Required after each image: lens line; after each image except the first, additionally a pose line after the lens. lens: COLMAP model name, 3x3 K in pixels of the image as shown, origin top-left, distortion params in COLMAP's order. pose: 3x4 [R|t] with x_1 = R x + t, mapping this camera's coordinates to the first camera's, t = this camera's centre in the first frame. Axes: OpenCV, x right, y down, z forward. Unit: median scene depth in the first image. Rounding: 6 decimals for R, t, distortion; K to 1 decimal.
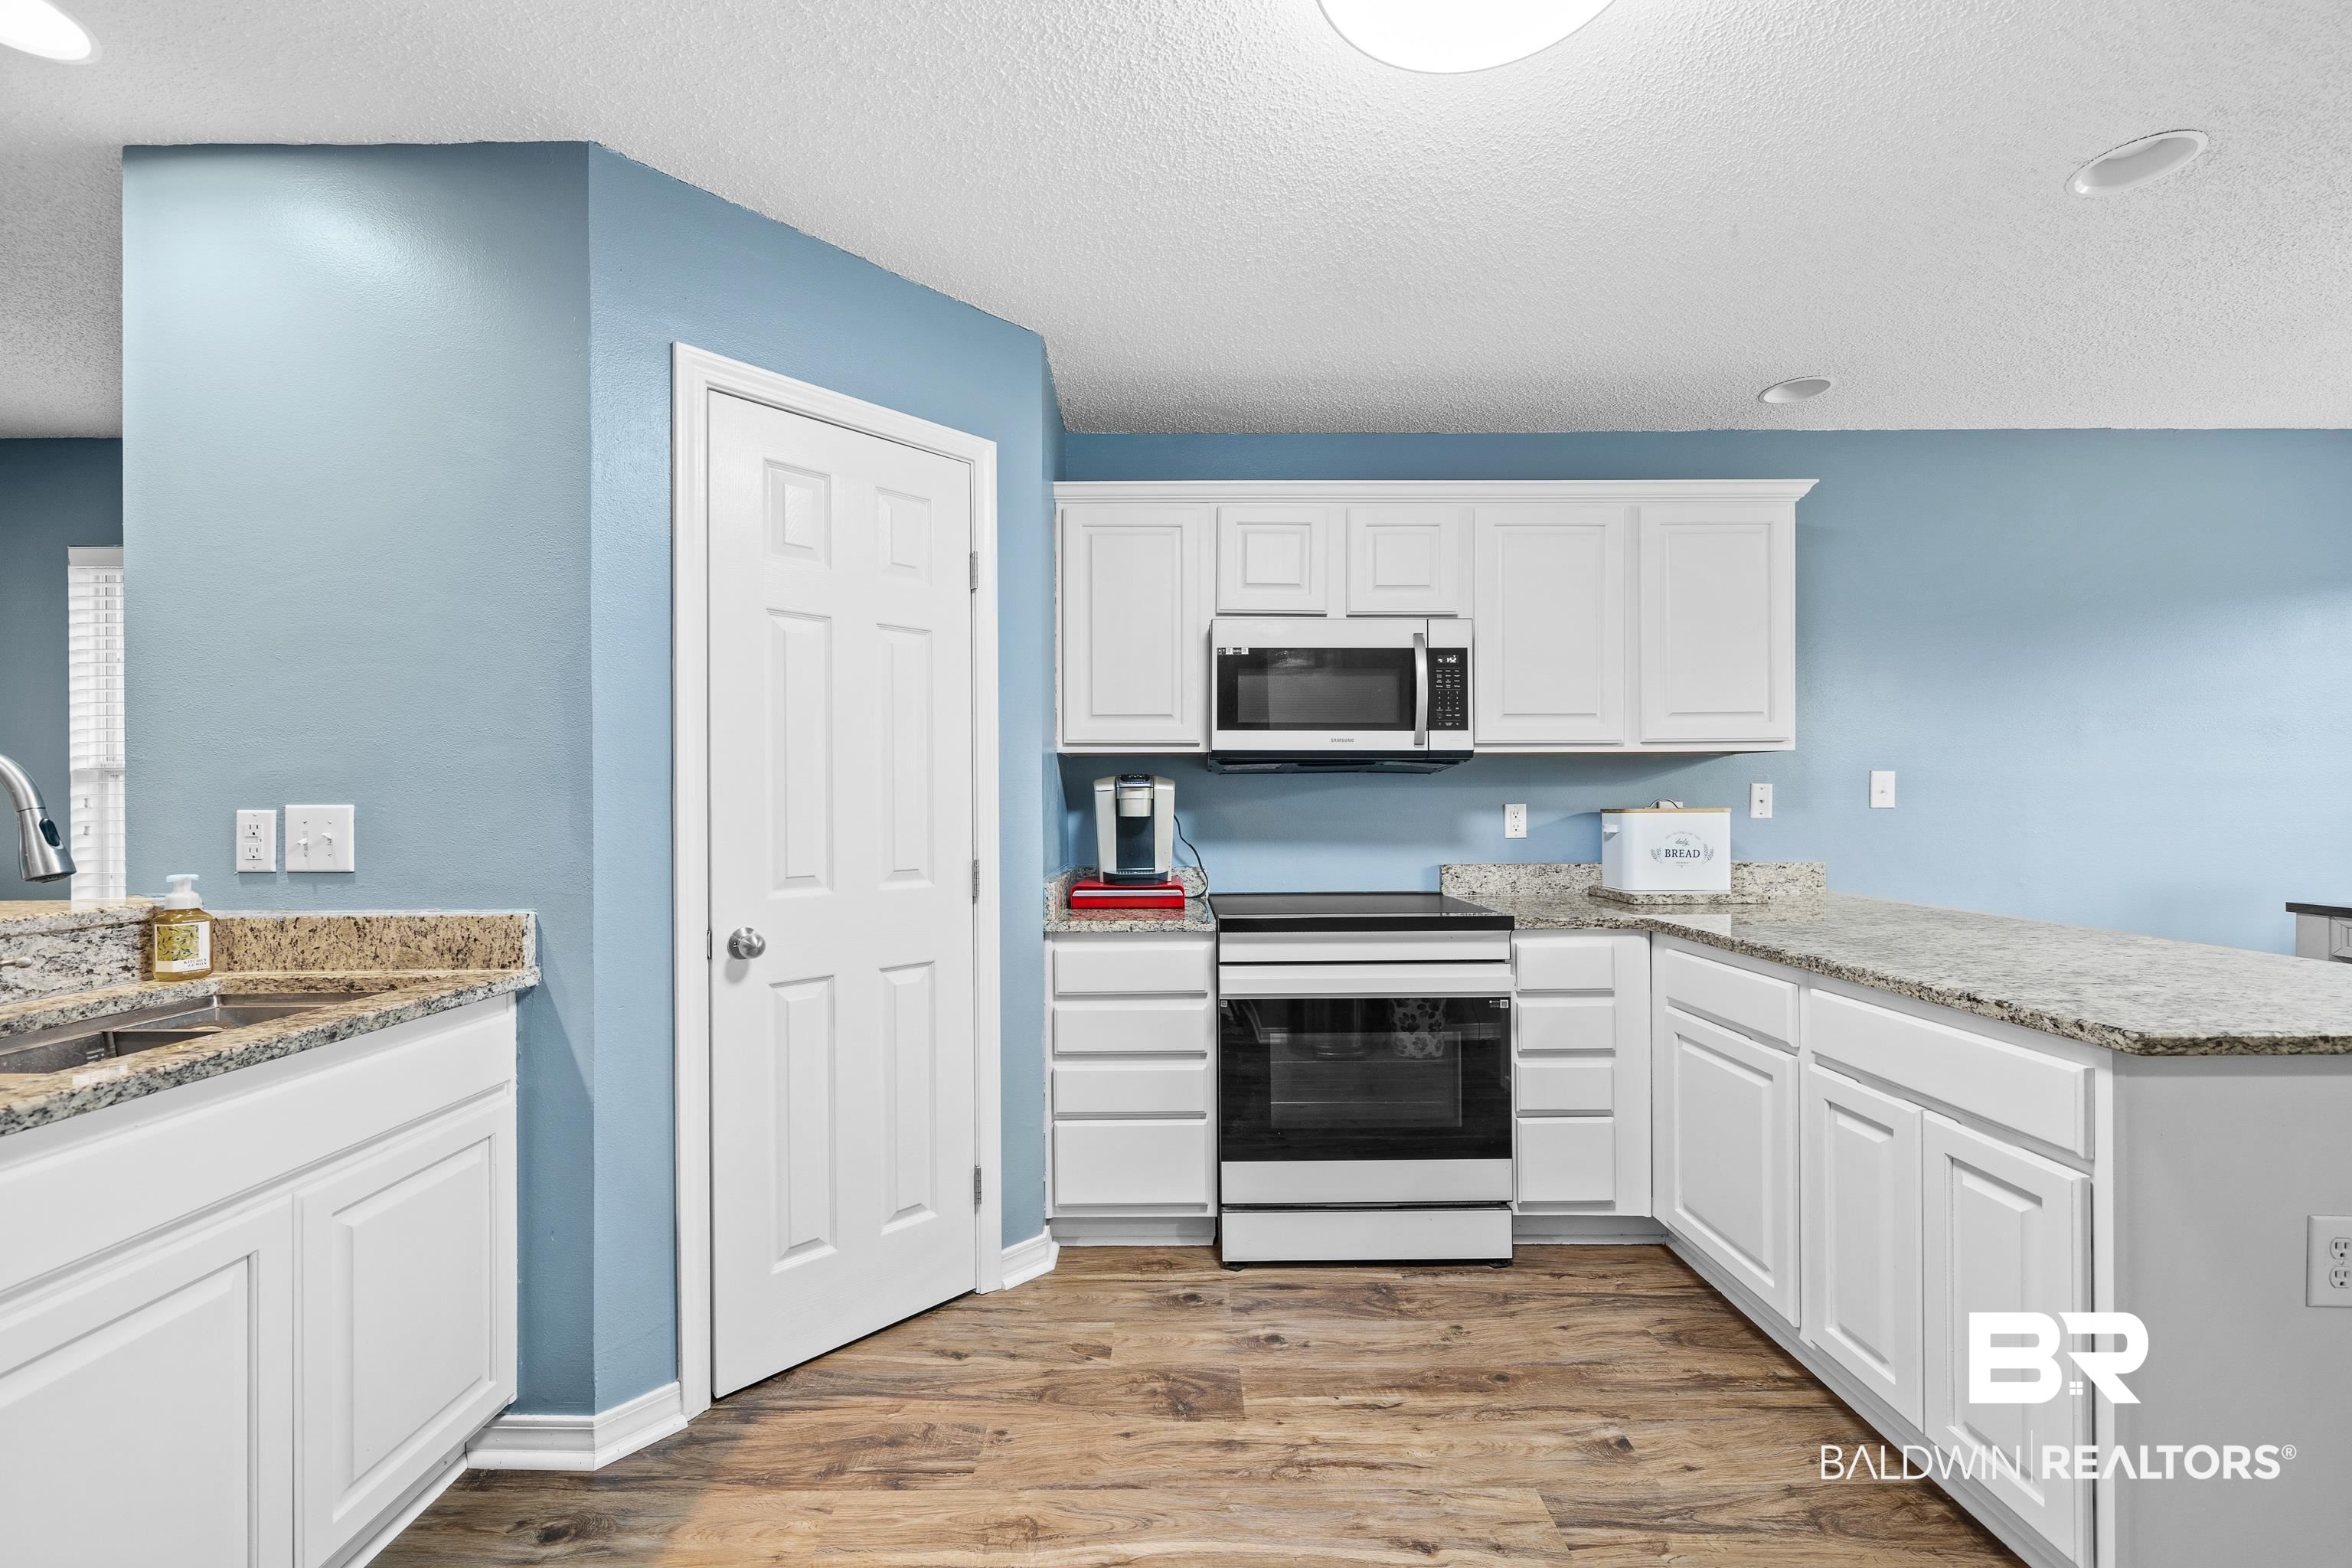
lens RADIAL K [[950.2, 0, 1171.4], [0, 950.2, 798.4], [0, 0, 1]] dist [-0.000486, -0.000020]
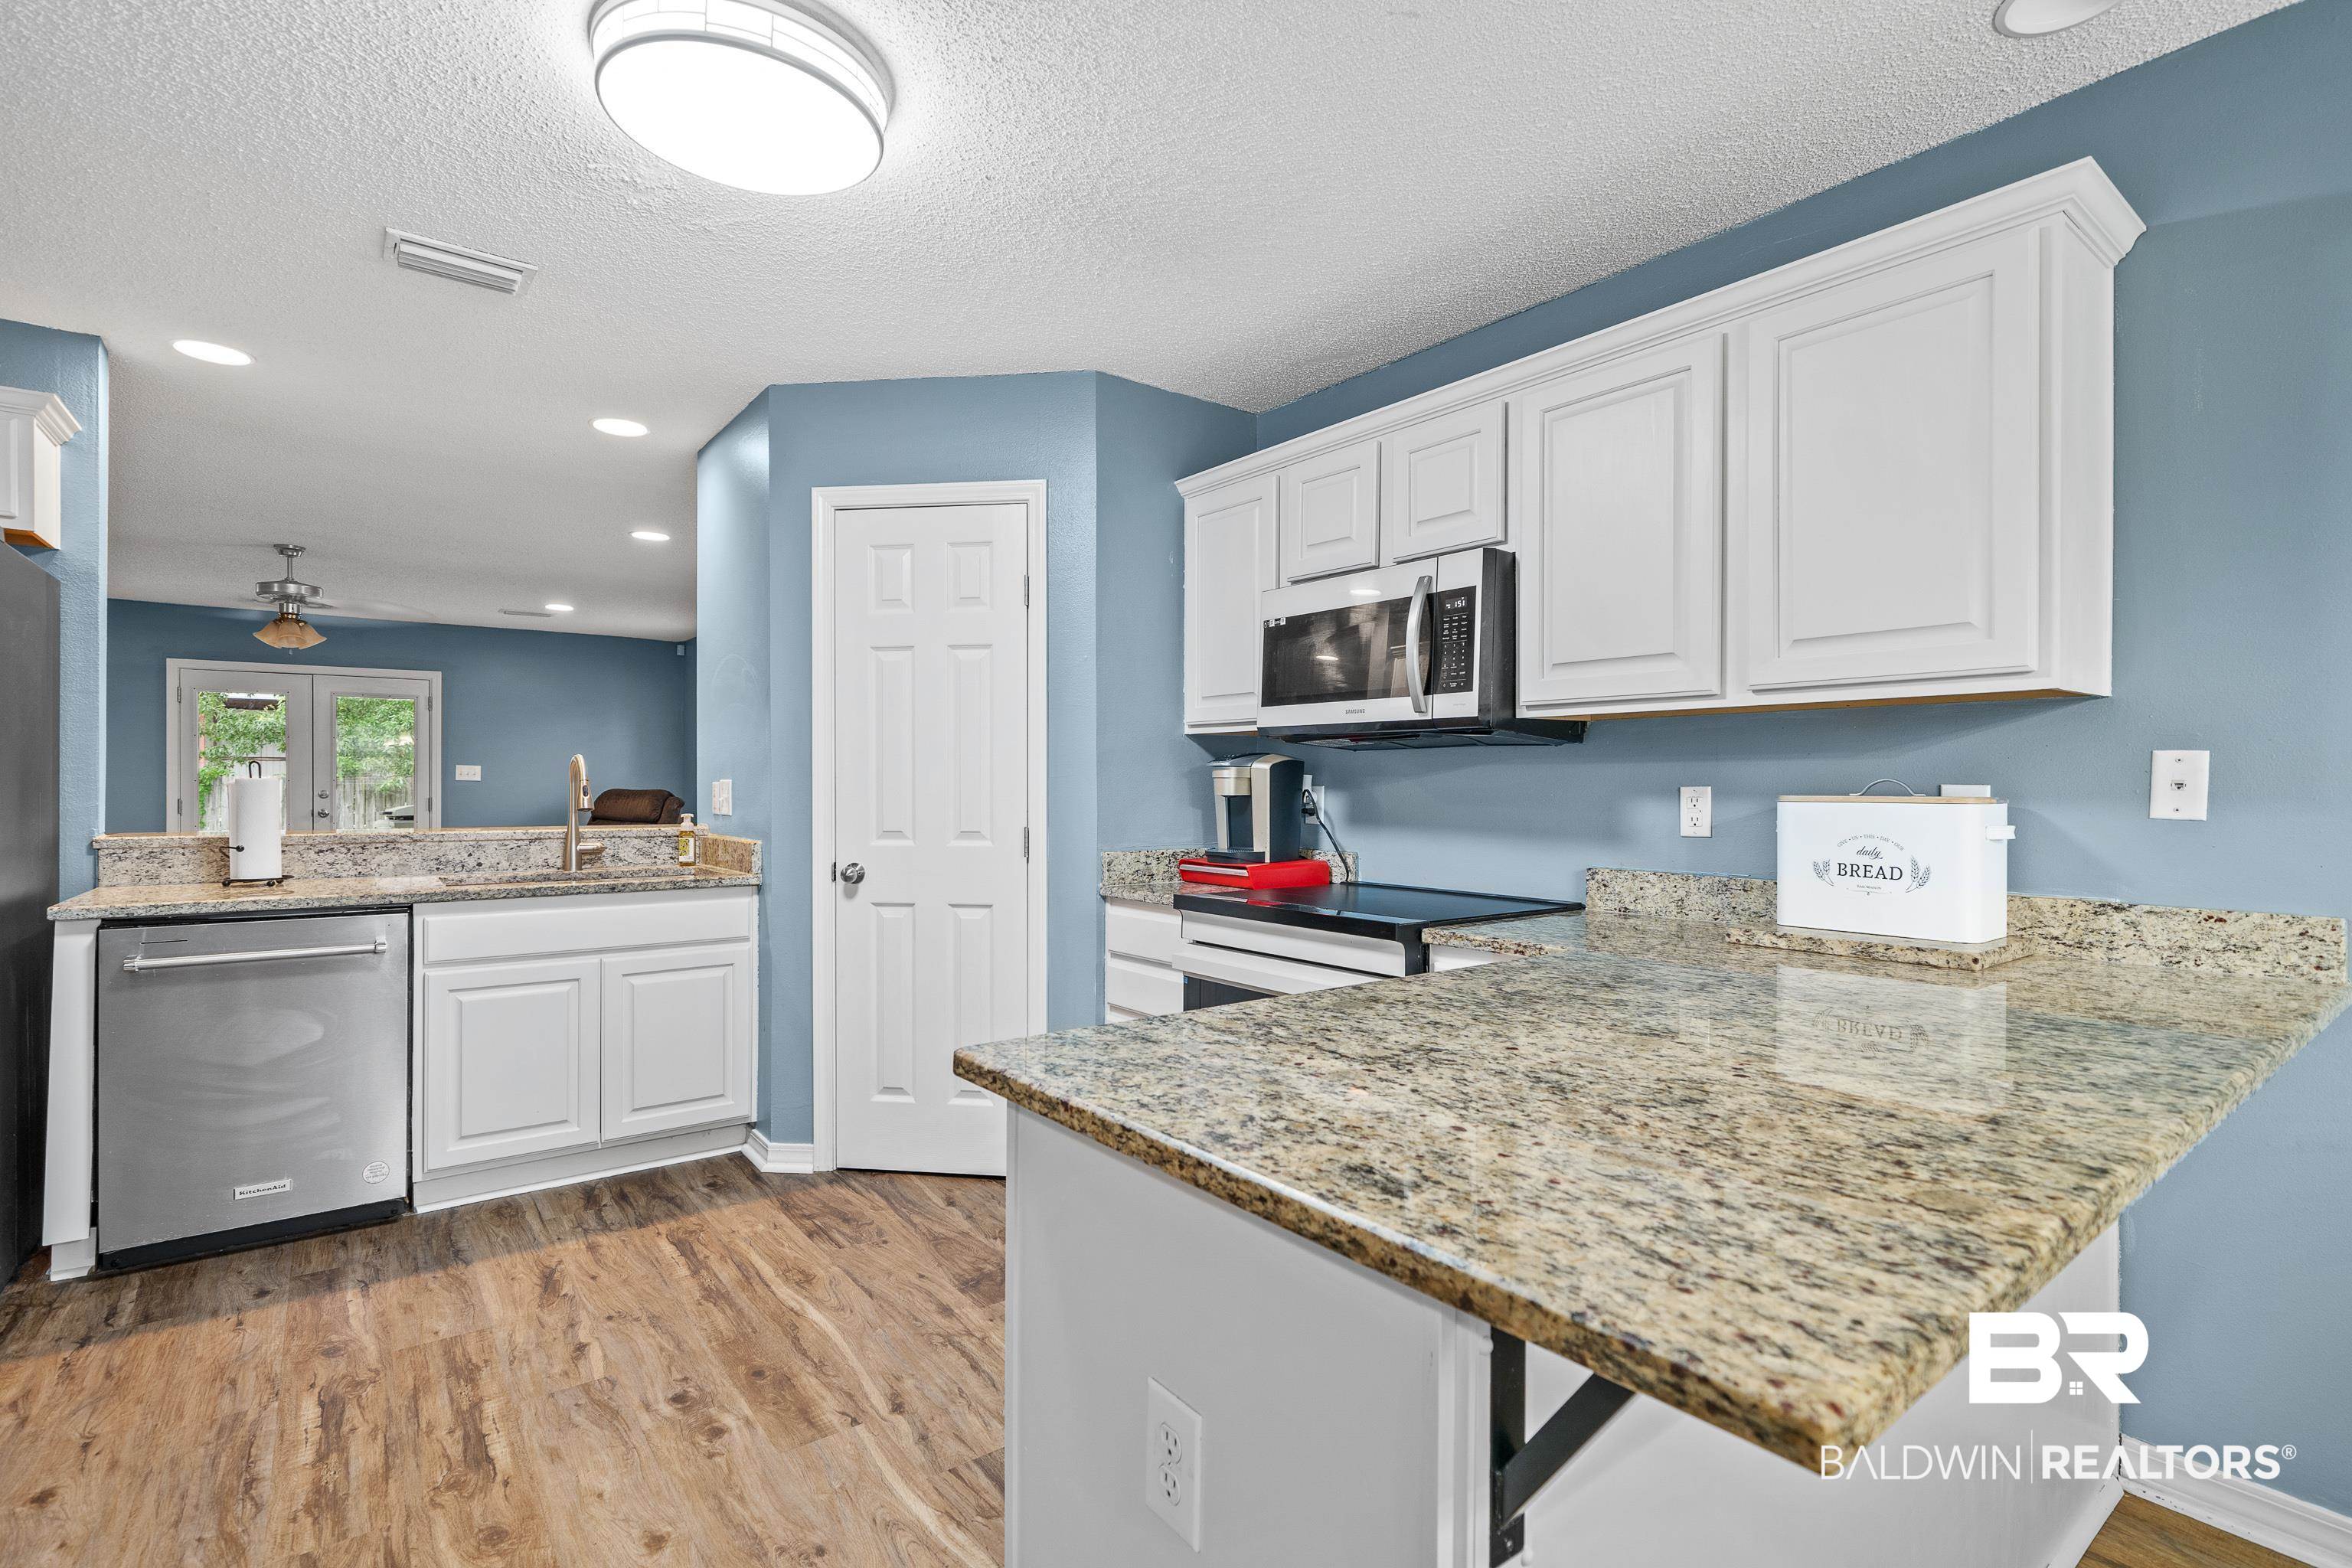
lens RADIAL K [[1106.9, 0, 1176.0], [0, 1106.9, 784.0], [0, 0, 1]] dist [-0.001237, 0.000334]
pose [[0.601695, 0.006620, -0.798698, 1.020659], [-0.002674, 0.999977, 0.006274, -0.000193], [0.798721, -0.001640, 0.601699, 0.290241]]
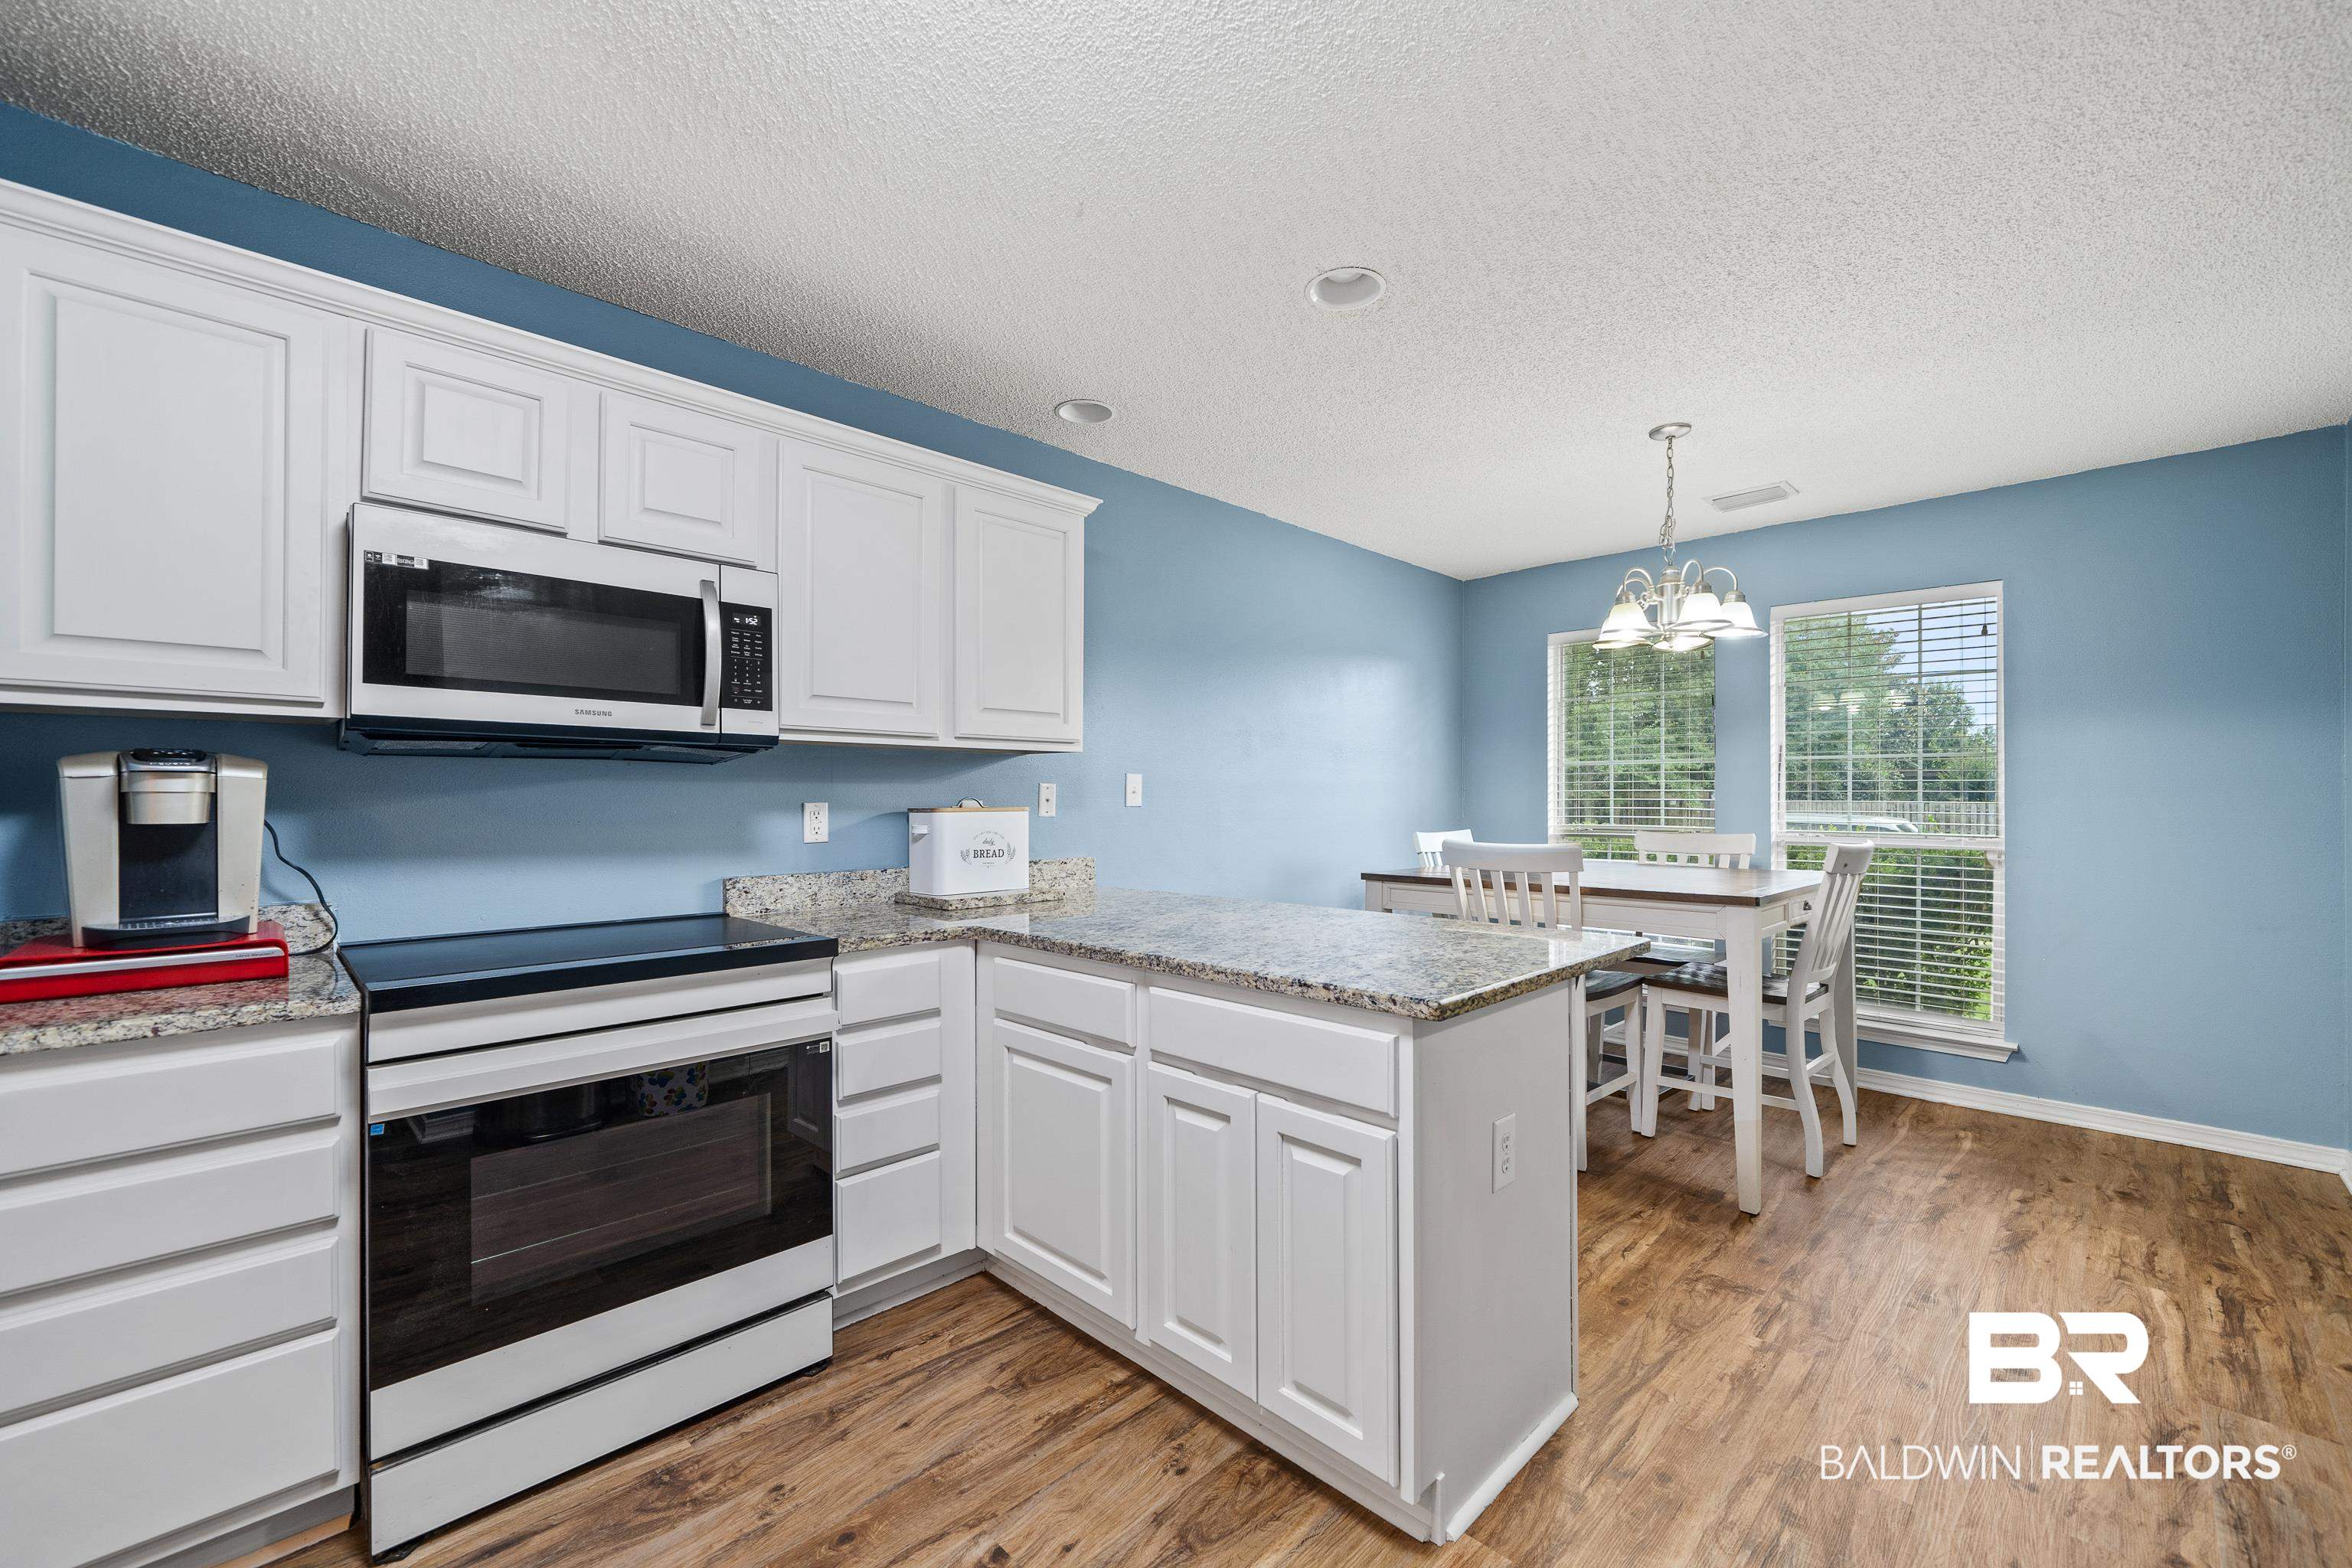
lens RADIAL K [[946.3, 0, 1178.9], [0, 946.3, 794.5], [0, 0, 1]] dist [-0.001886, -0.000138]
pose [[0.712717, 0.007197, 0.701414, -0.004919], [-0.004787, 0.999974, -0.005397, 0.001997], [-0.701435, 0.000489, 0.712733, 0.211810]]
